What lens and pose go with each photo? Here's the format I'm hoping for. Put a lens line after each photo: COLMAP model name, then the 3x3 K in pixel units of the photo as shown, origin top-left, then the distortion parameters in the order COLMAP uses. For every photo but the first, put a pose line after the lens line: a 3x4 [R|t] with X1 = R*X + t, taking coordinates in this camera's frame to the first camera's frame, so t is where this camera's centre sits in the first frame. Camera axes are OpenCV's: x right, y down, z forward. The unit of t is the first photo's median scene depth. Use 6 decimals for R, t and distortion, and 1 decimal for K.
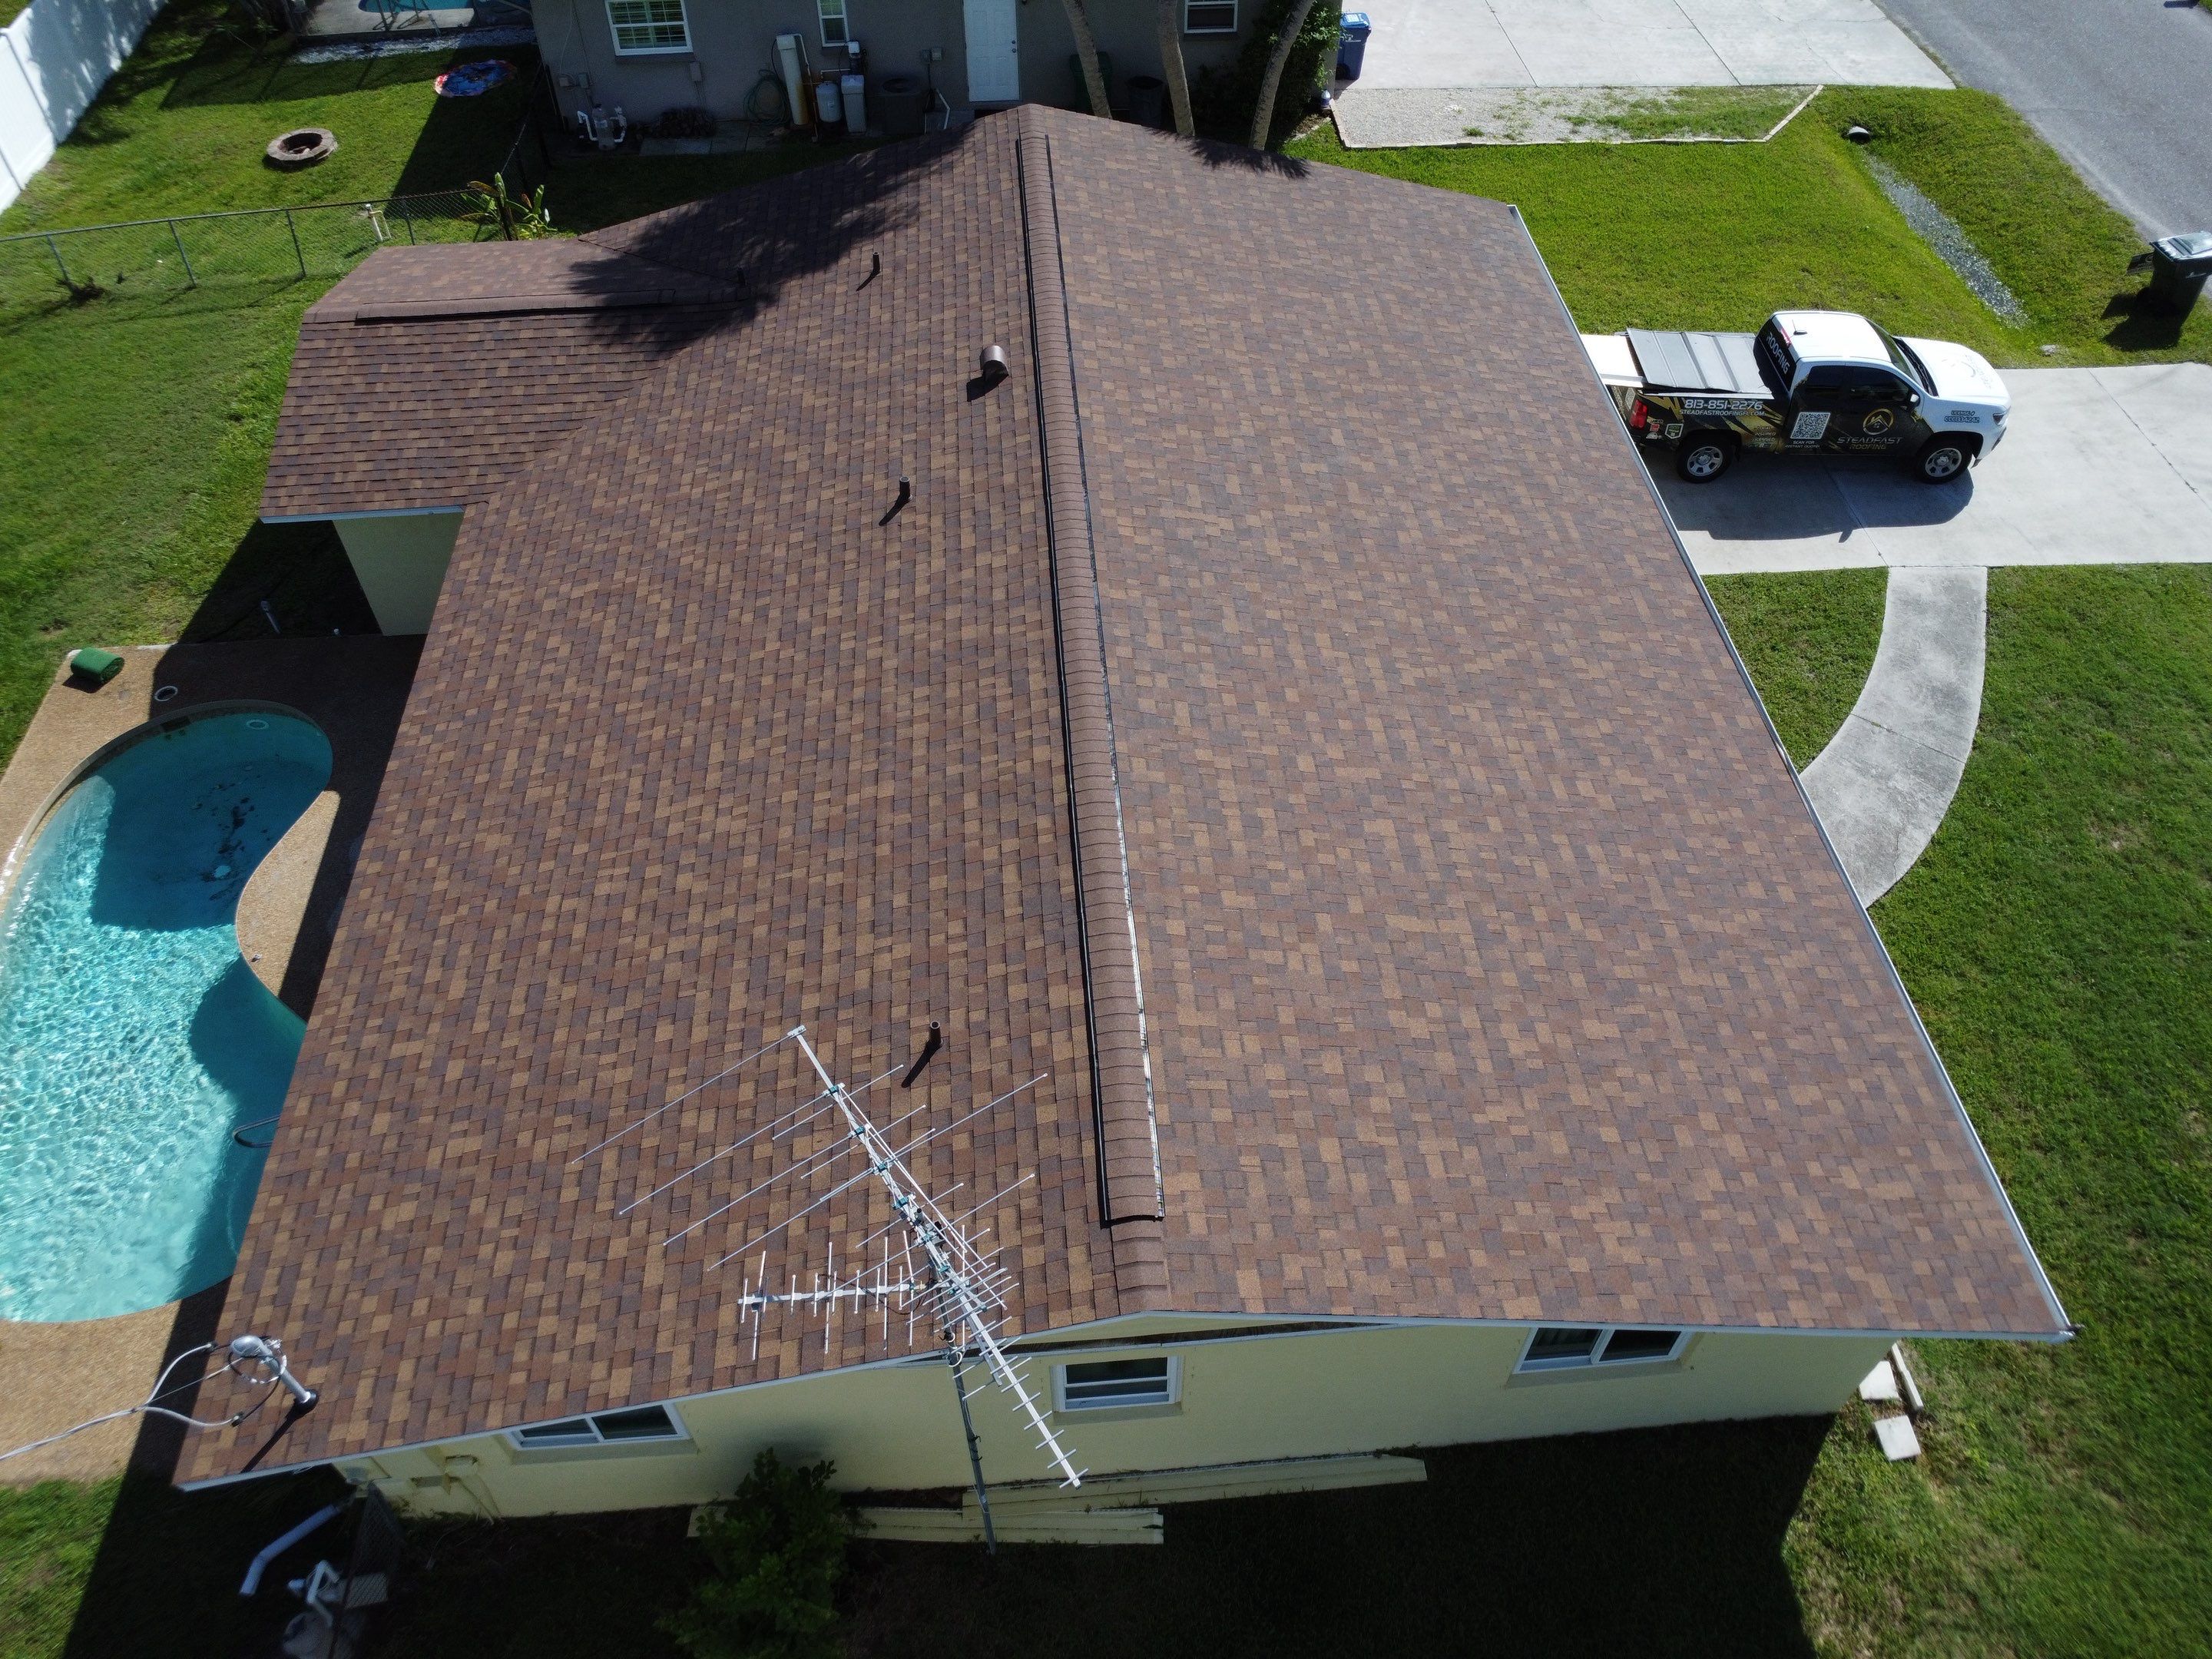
lens RADIAL K [[1602.2, 0, 1107.6], [0, 1602.2, 822.1], [0, 0, 1]] dist [-0.019887, -0.012273]
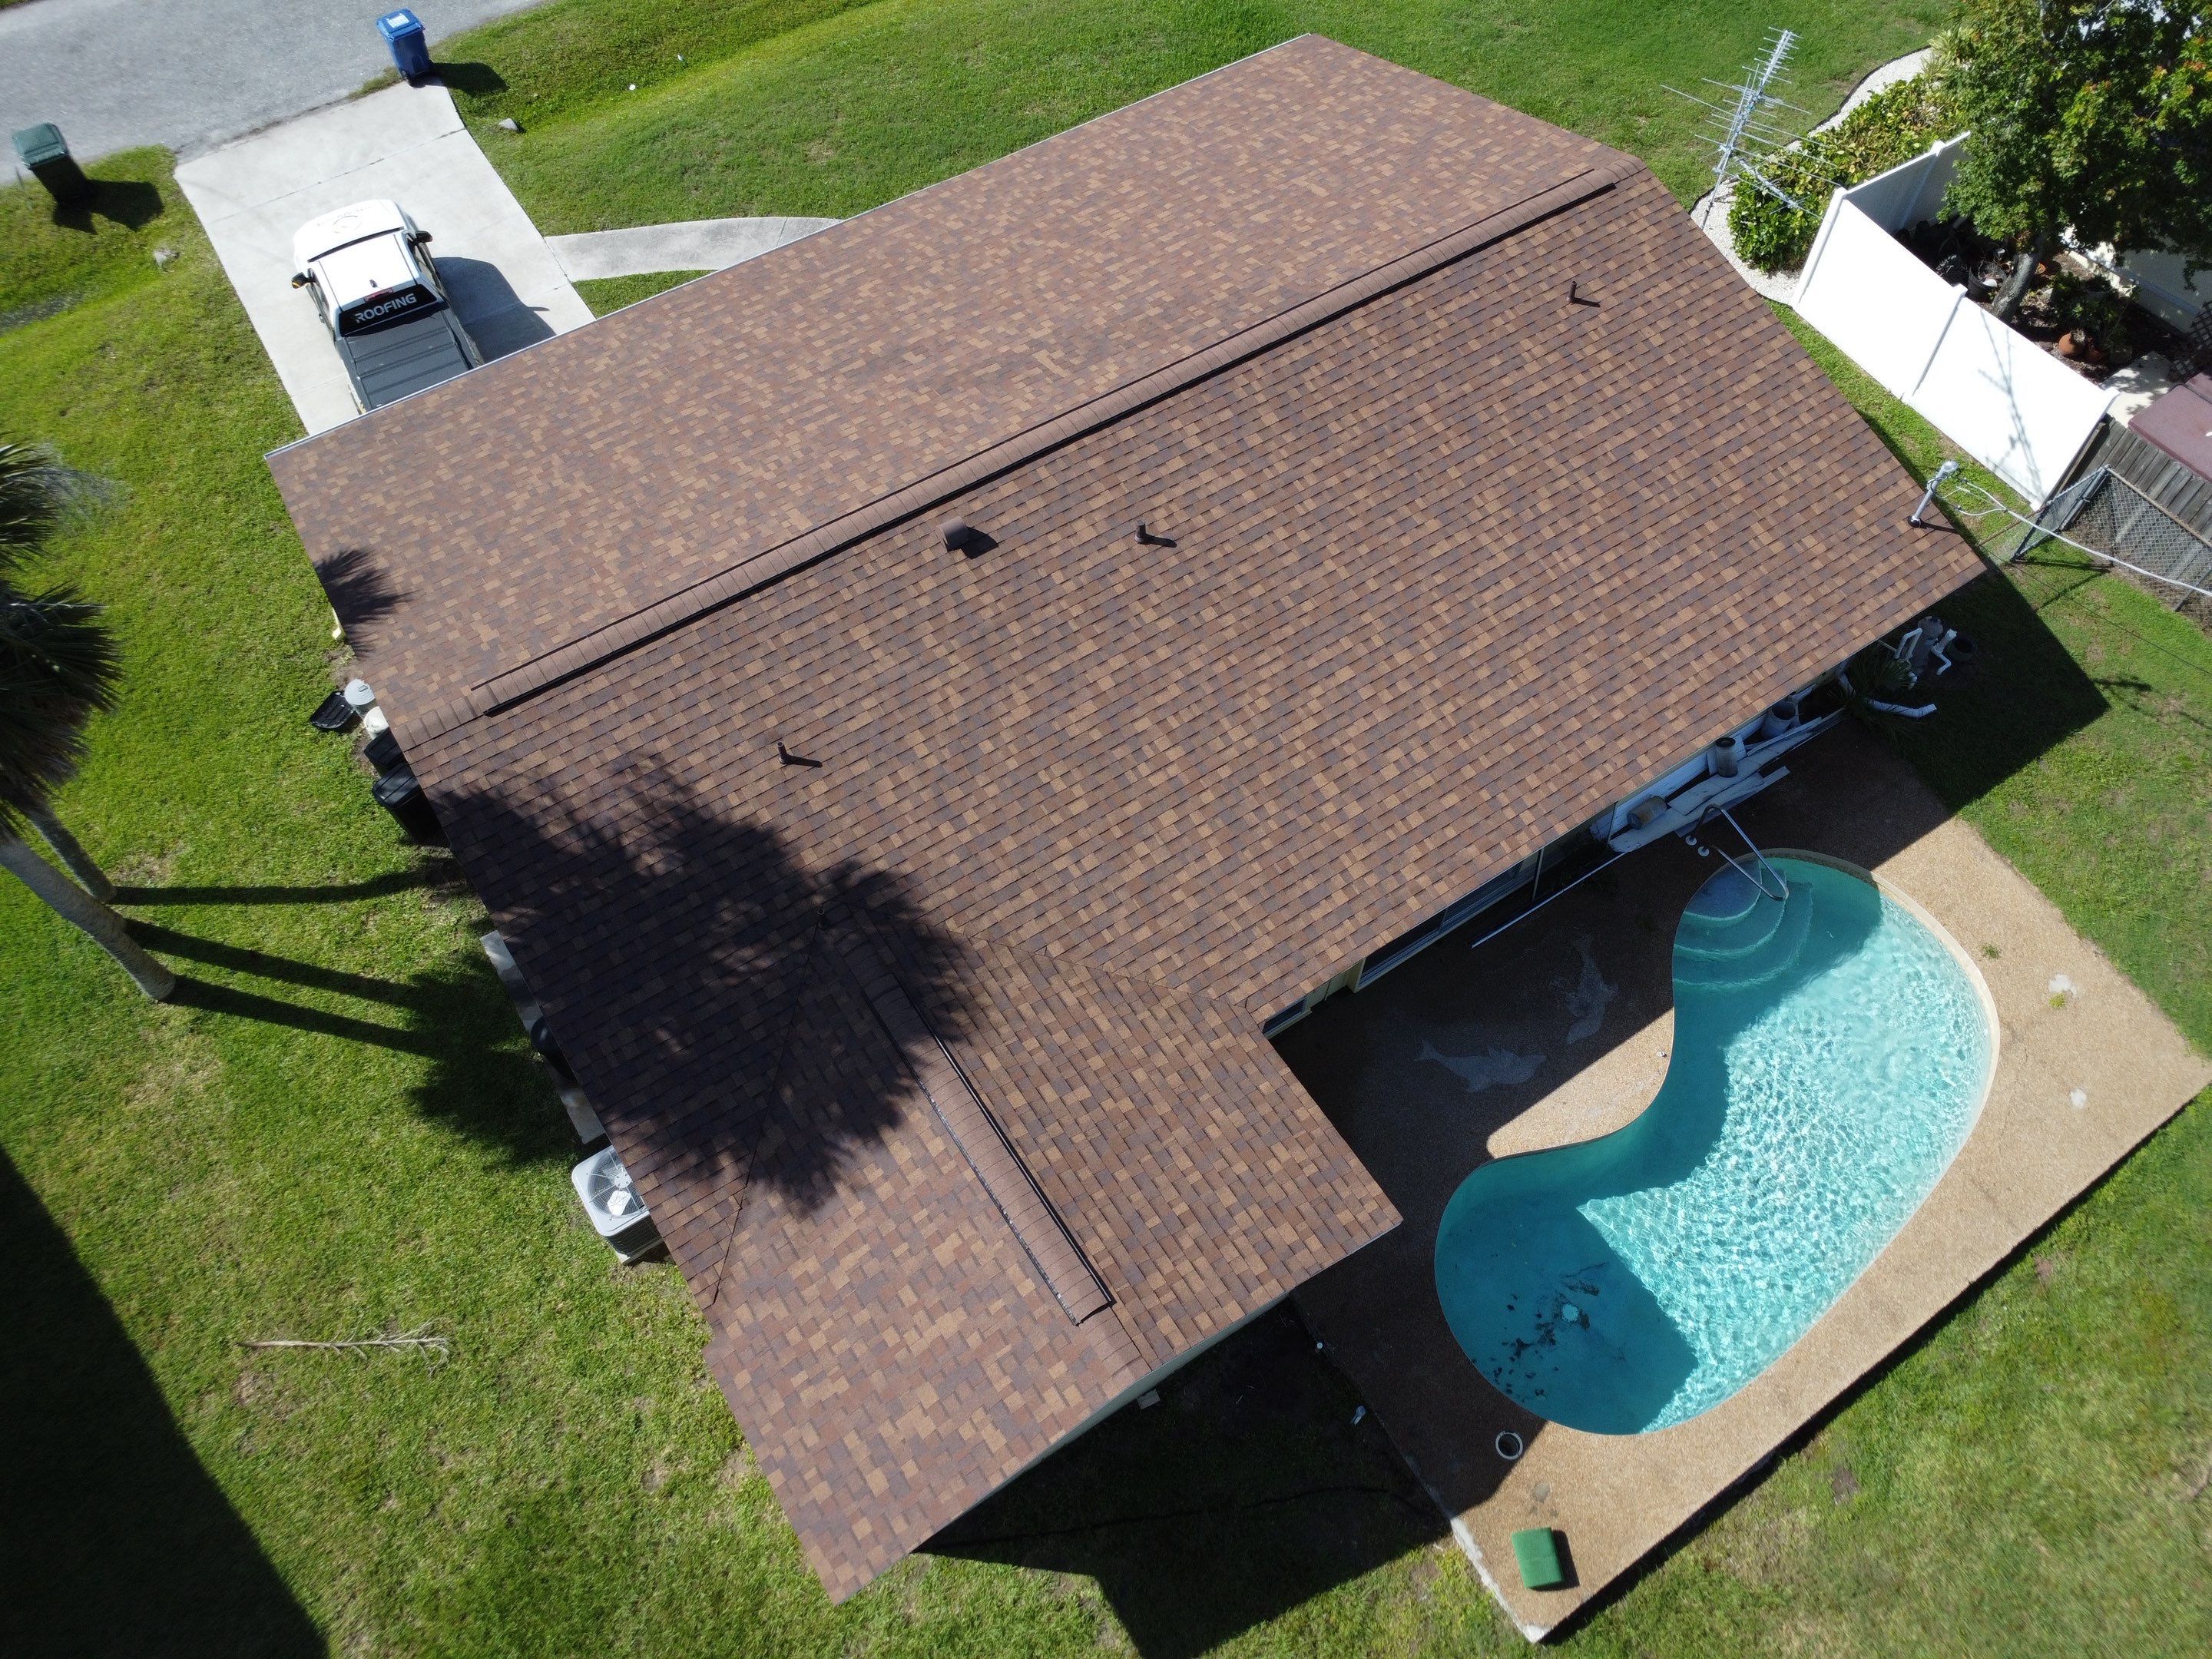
lens RADIAL K [[1602.2, 0, 1105.7], [0, 1602.2, 818.2], [0, 0, 1]] dist [-0.019887, -0.012273]
pose [[-0.482777, -0.735361, 0.475574, -0.769567], [0.659287, 0.052256, 0.750074, -1.019560], [-0.576427, 0.675658, 0.459586, 0.619846]]
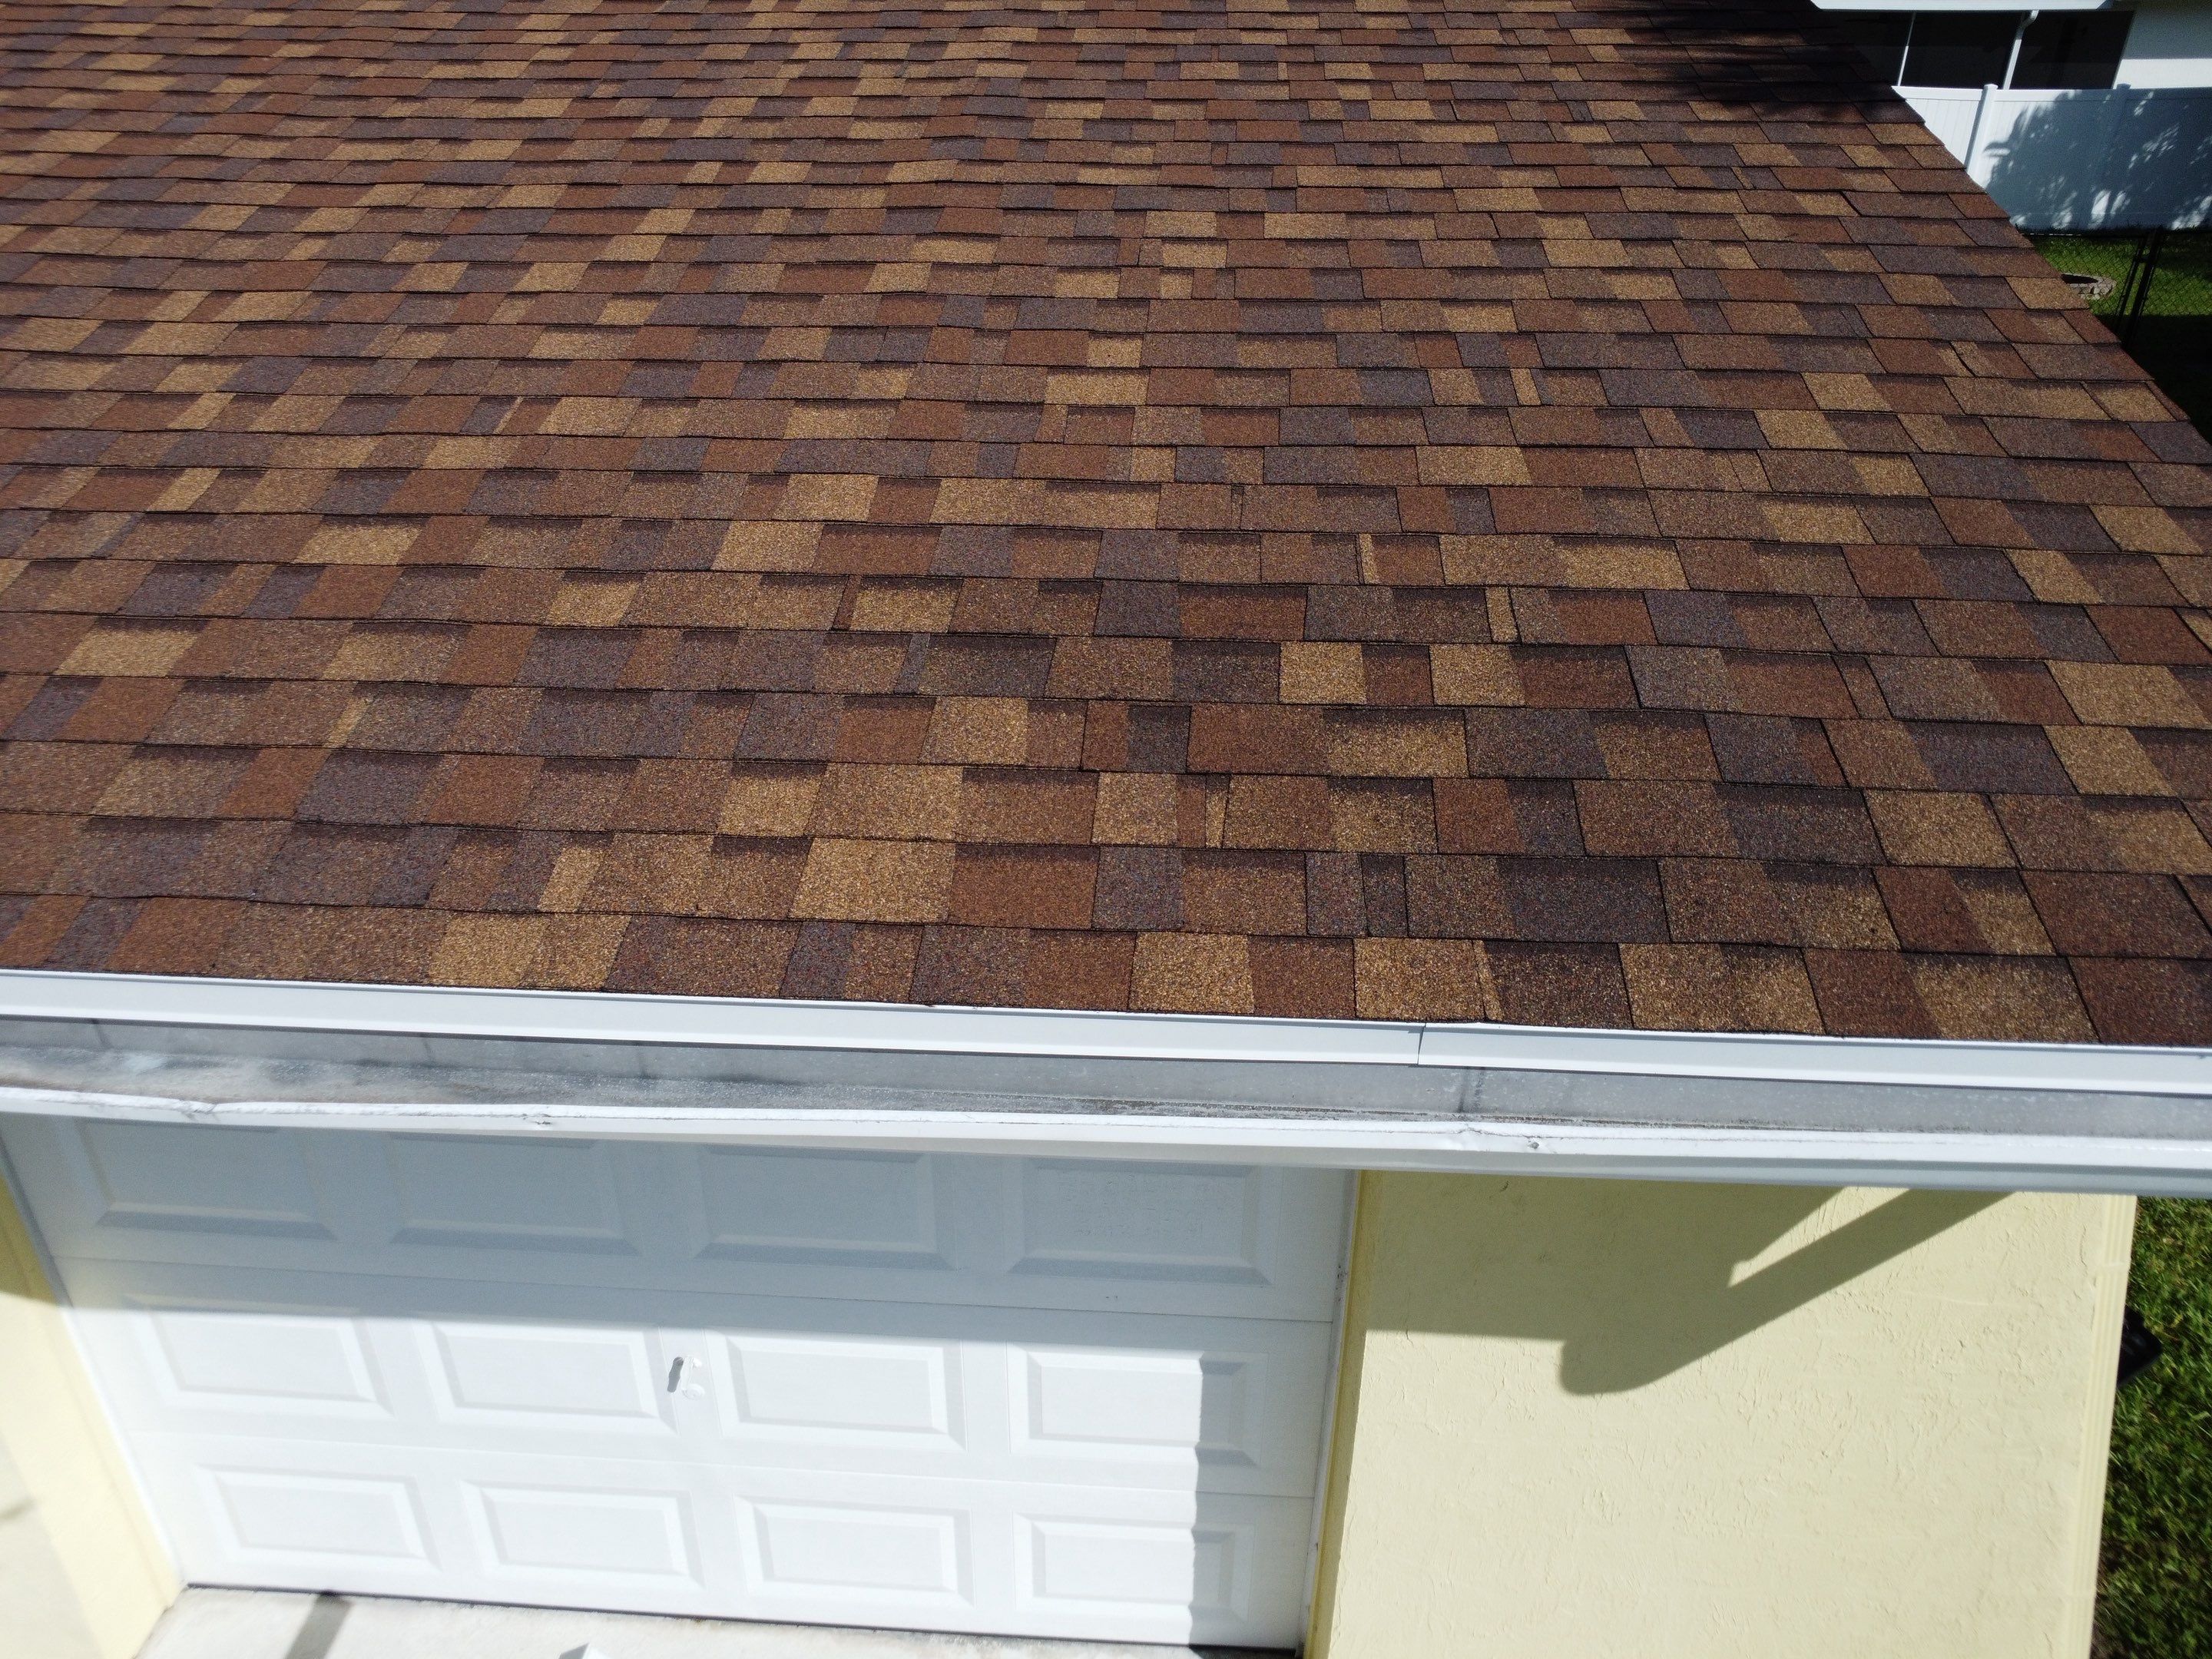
lens RADIAL K [[1602.2, 0, 1099.3], [0, 1602.2, 824.4], [0, 0, 1]] dist [-0.019887, -0.012273]
pose [[-0.131679, 0.487356, -0.863218, 0.445329], [-0.740816, 0.530232, 0.412366, -0.504962], [0.658675, 0.693785, 0.291221, 1.260342]]
